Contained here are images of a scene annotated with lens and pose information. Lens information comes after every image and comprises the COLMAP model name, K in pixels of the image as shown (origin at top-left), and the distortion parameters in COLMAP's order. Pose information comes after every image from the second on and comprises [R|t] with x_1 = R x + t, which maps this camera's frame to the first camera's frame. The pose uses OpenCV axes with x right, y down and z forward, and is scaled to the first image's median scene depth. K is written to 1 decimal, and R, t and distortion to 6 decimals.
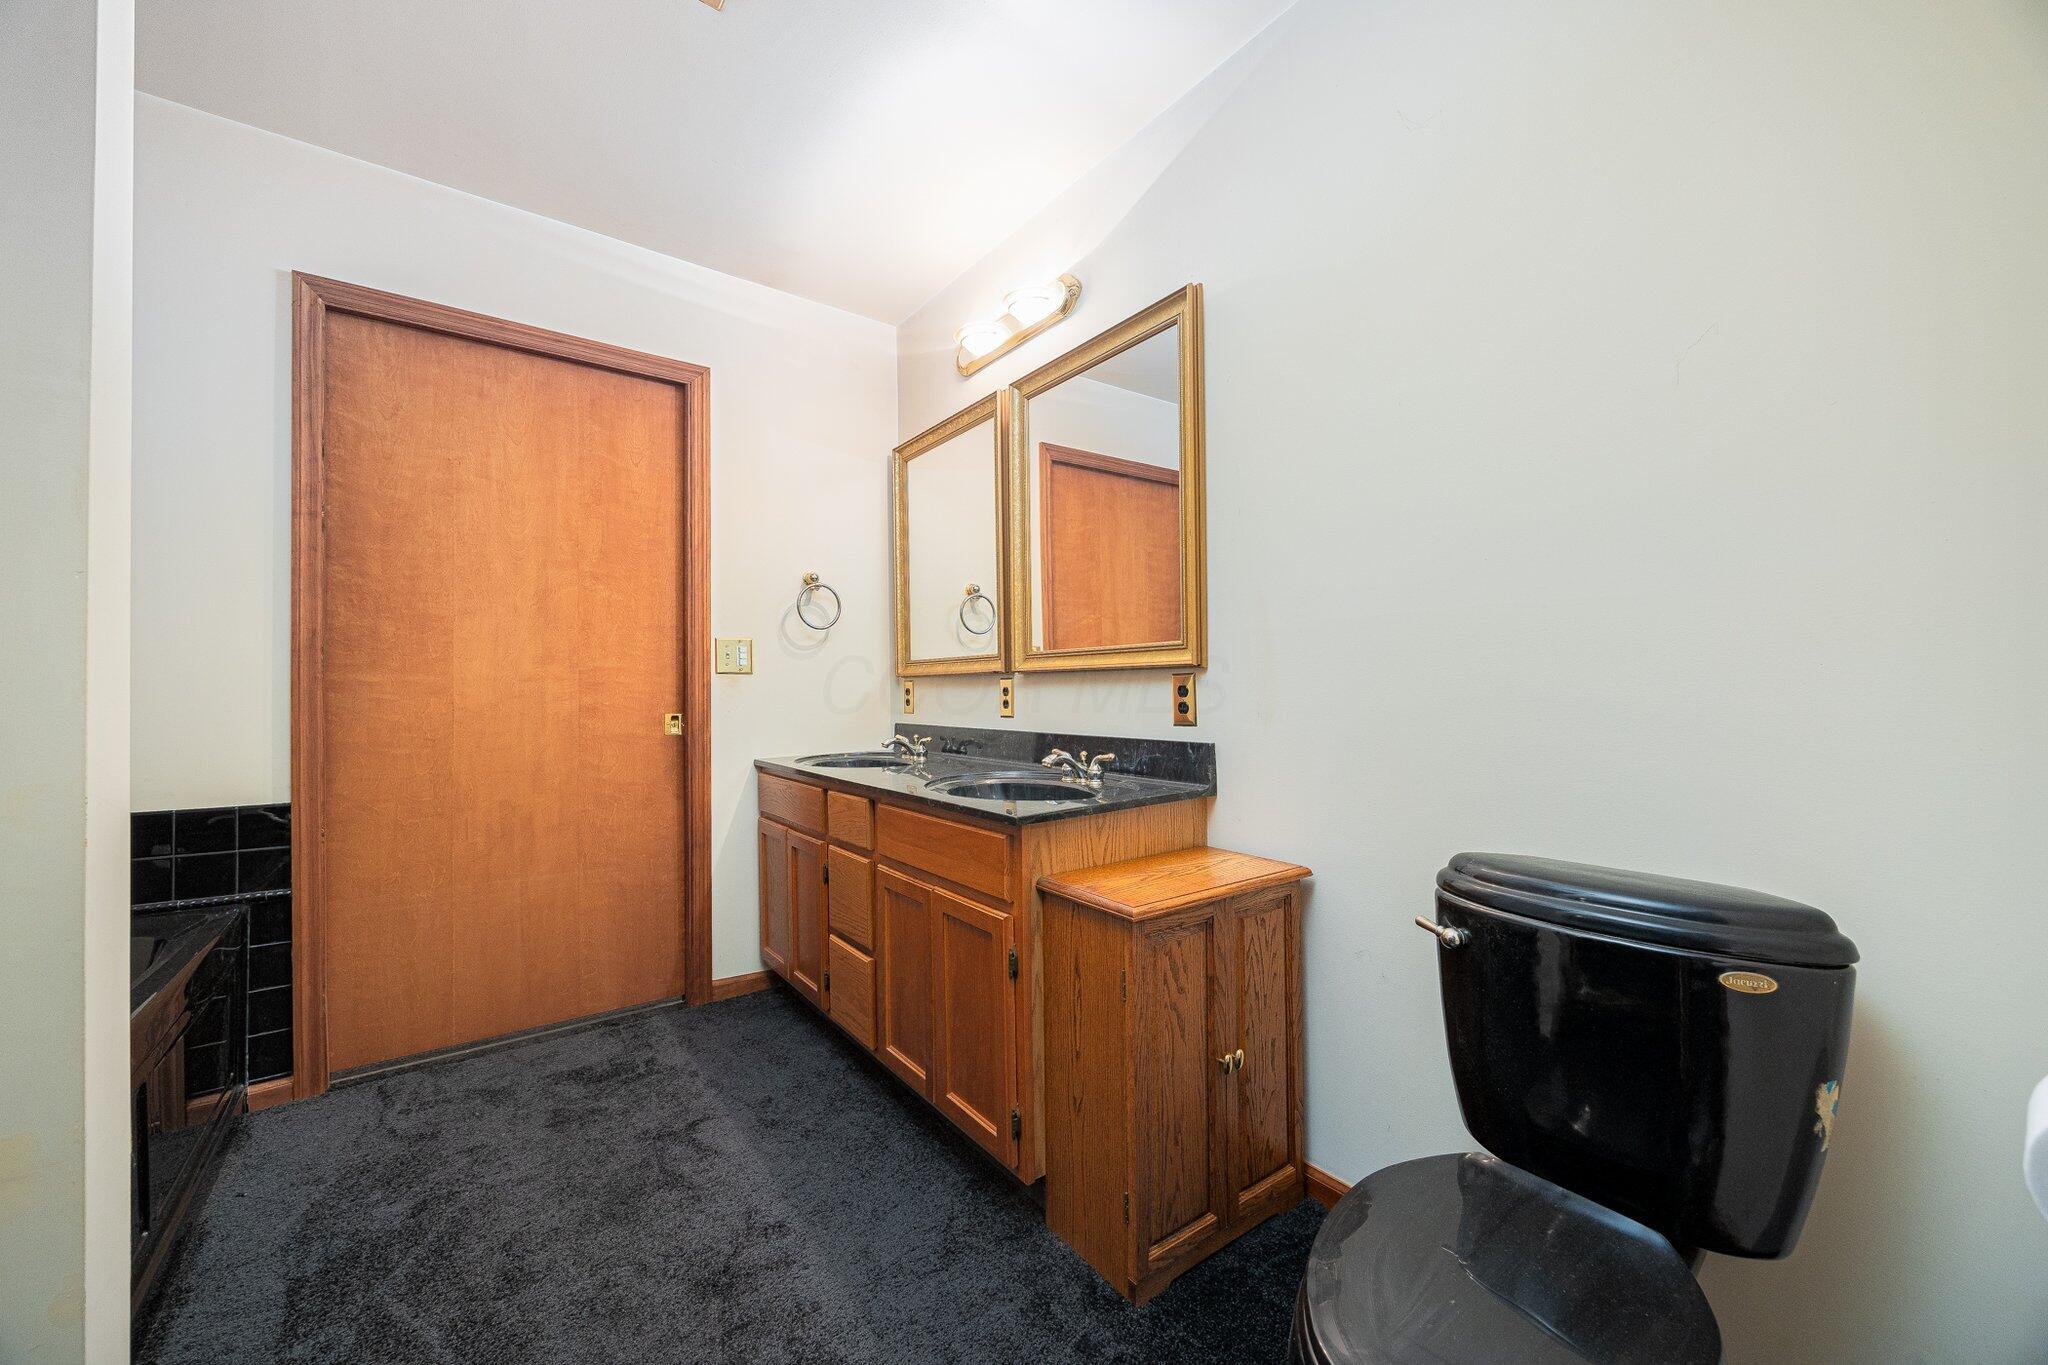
lens RADIAL K [[772.9, 0, 1019.1], [0, 772.9, 686.8], [0, 0, 1]] dist [-0.000686, 0.000204]
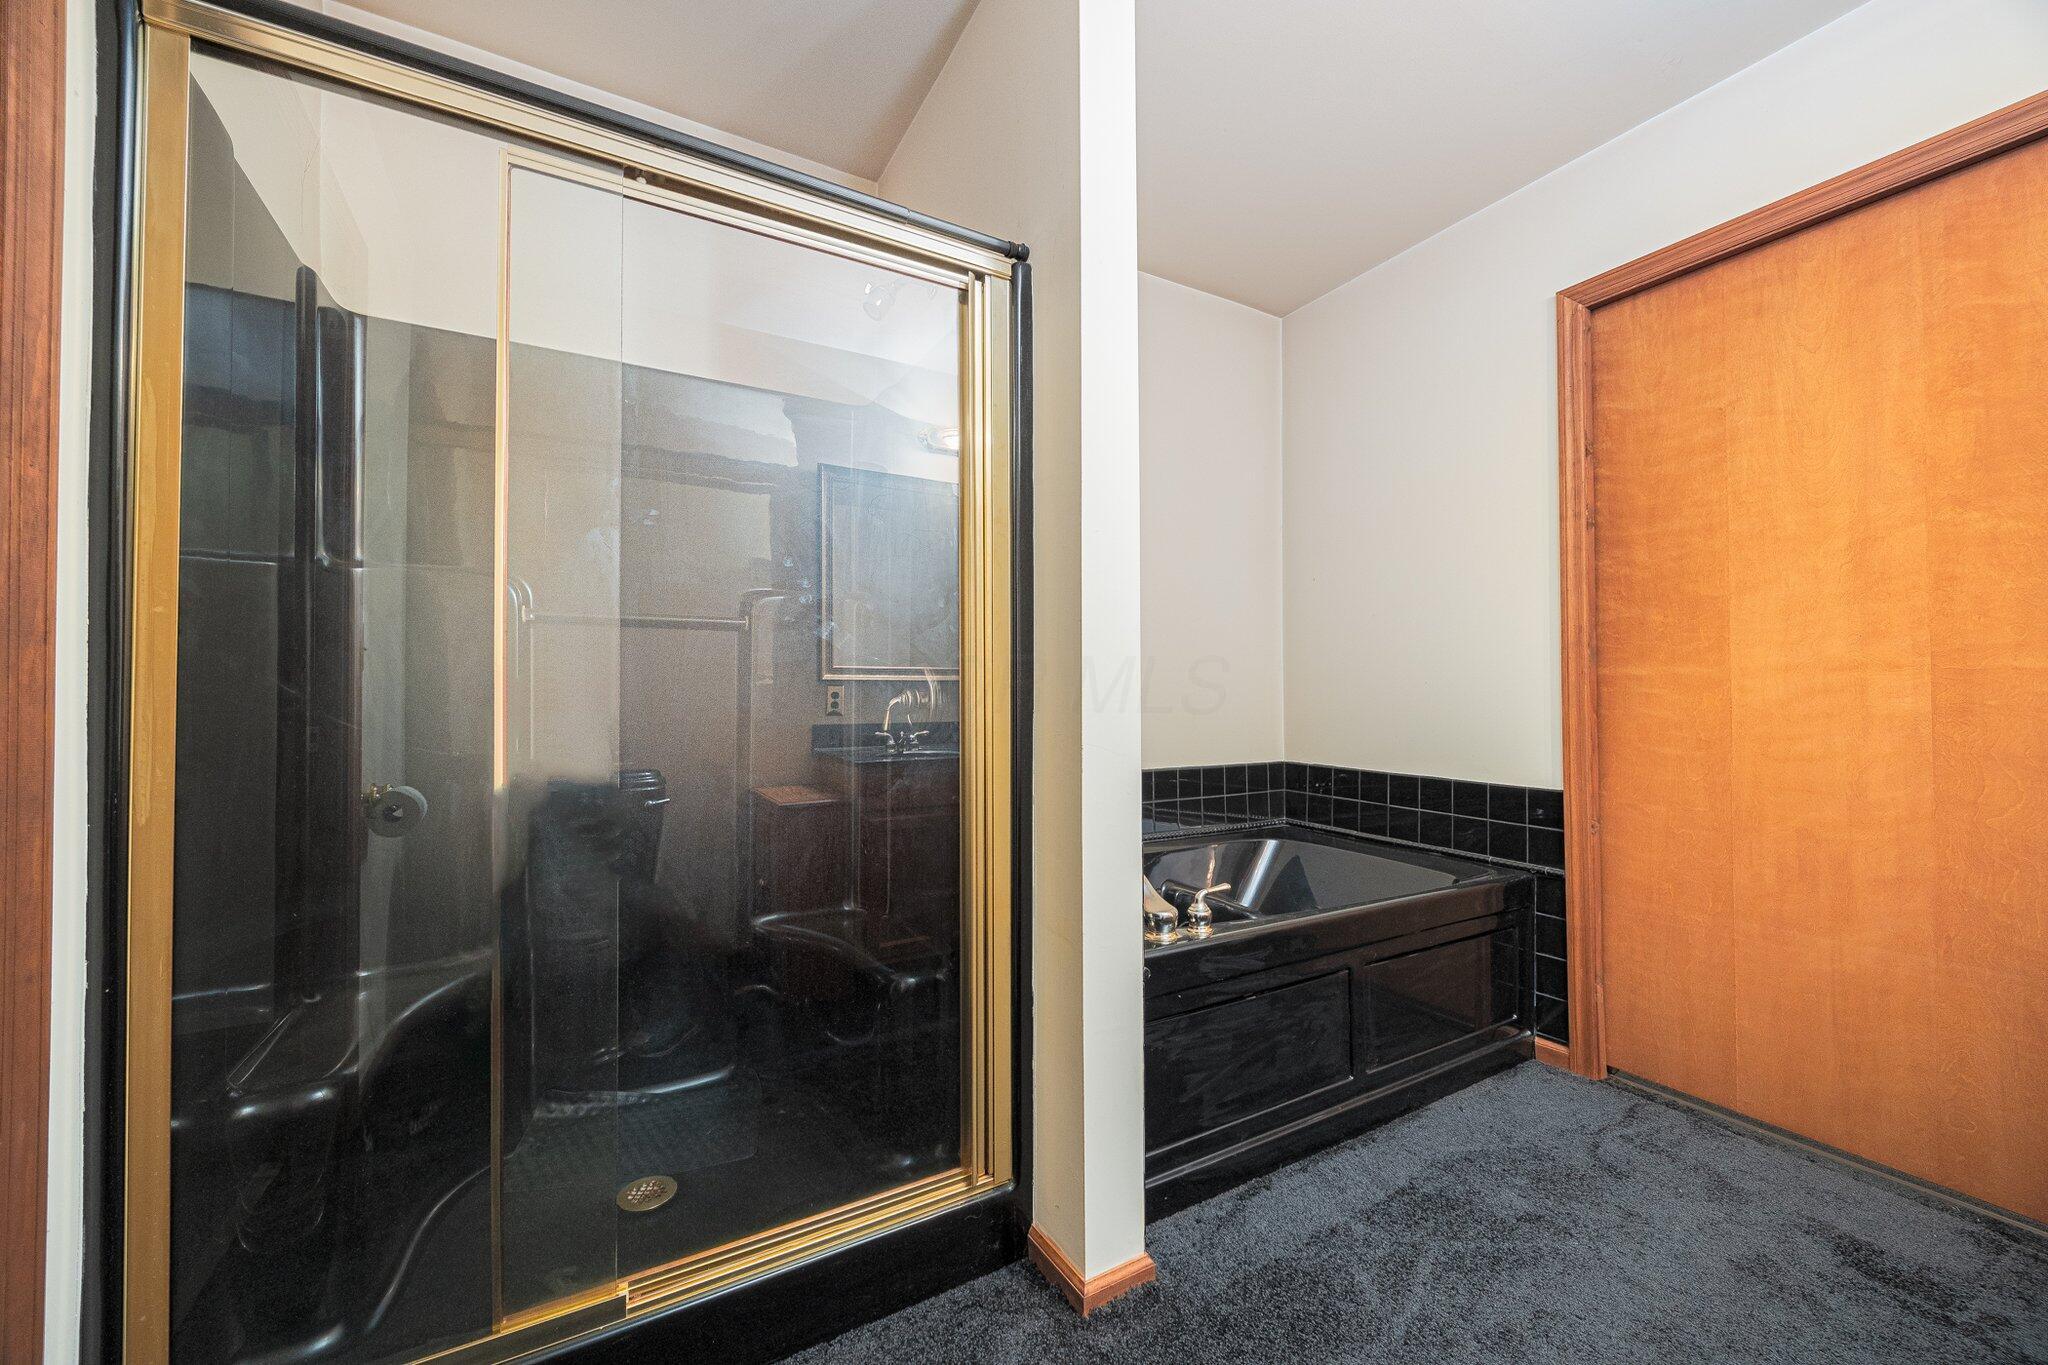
lens RADIAL K [[772.9, 0, 1018.5], [0, 772.9, 685.5], [0, 0, 1]] dist [-0.000686, 0.000204]
pose [[-0.123973, -0.005222, -0.992272, 0.206205], [0.009074, 0.999938, -0.006396, 0.005625], [0.992244, -0.009796, -0.123918, 0.375251]]
